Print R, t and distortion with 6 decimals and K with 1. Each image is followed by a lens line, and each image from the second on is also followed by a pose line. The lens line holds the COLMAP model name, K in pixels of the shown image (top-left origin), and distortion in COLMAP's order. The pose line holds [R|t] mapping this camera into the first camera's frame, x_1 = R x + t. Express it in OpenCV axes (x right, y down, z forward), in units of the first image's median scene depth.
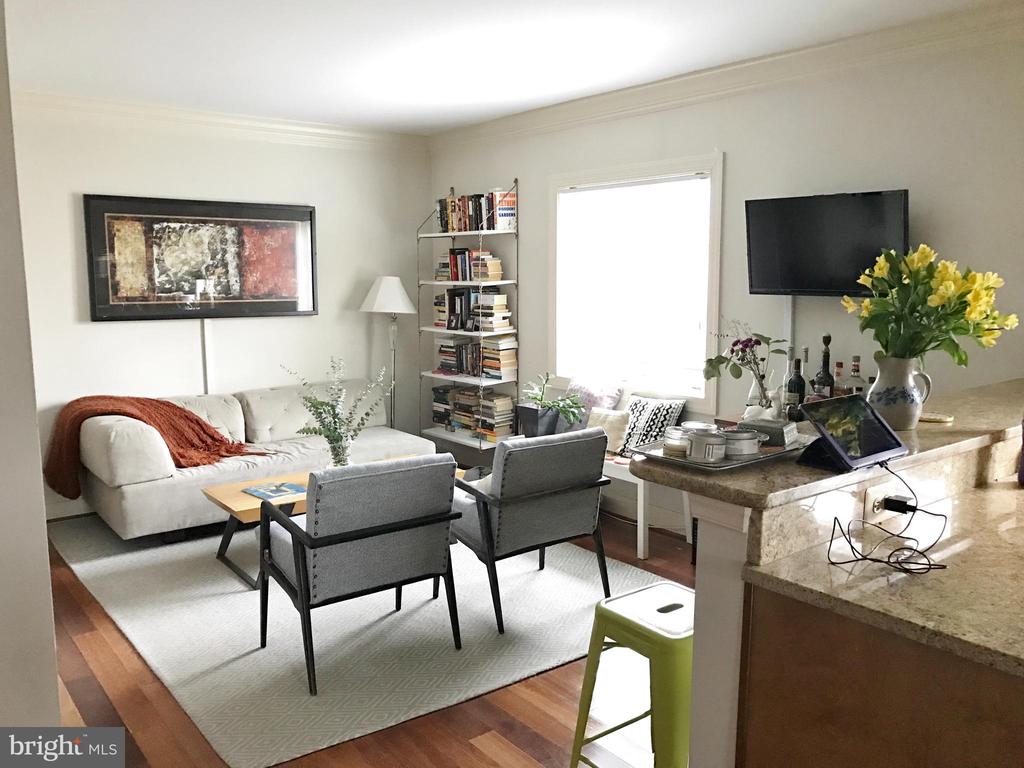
lens RADIAL K [[837.6, 0, 510.2], [0, 837.6, 379.2], [0, 0, 1]] dist [0.077997, -0.134762]
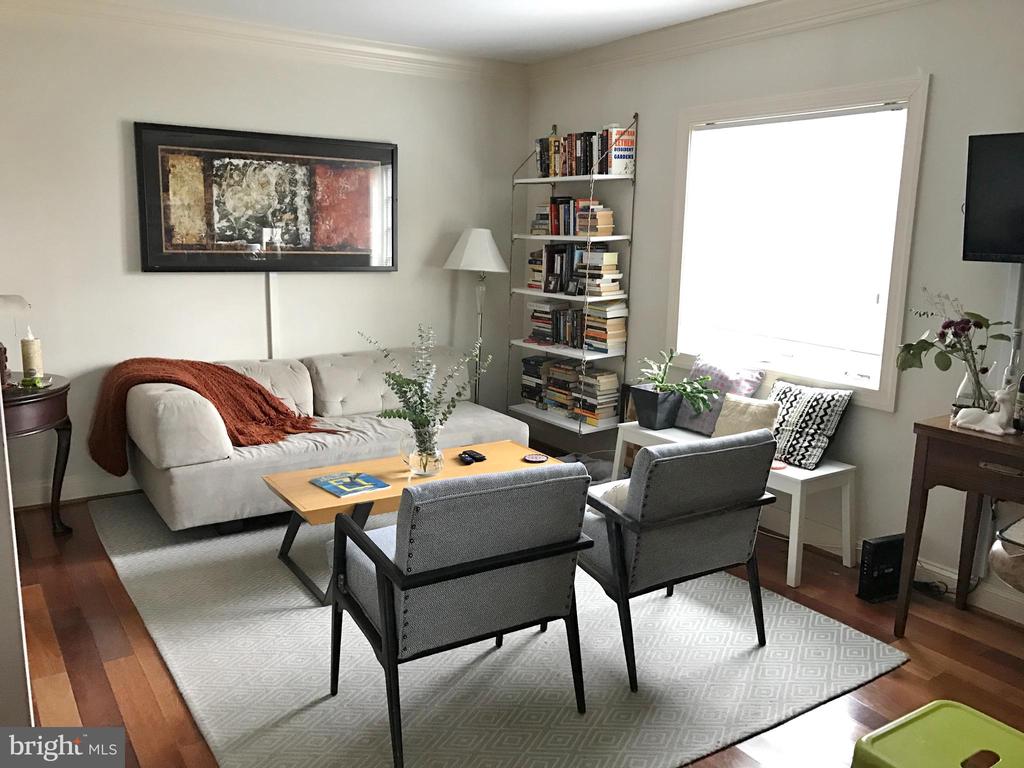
lens RADIAL K [[837.6, 0, 510.2], [0, 837.6, 379.2], [0, 0, 1]] dist [0.077997, -0.134762]
pose [[0.997033, 0.036309, -0.067880, -0.053635], [-0.032888, 0.998165, 0.050843, -0.014081], [0.069602, -0.048460, 0.996397, 0.150746]]
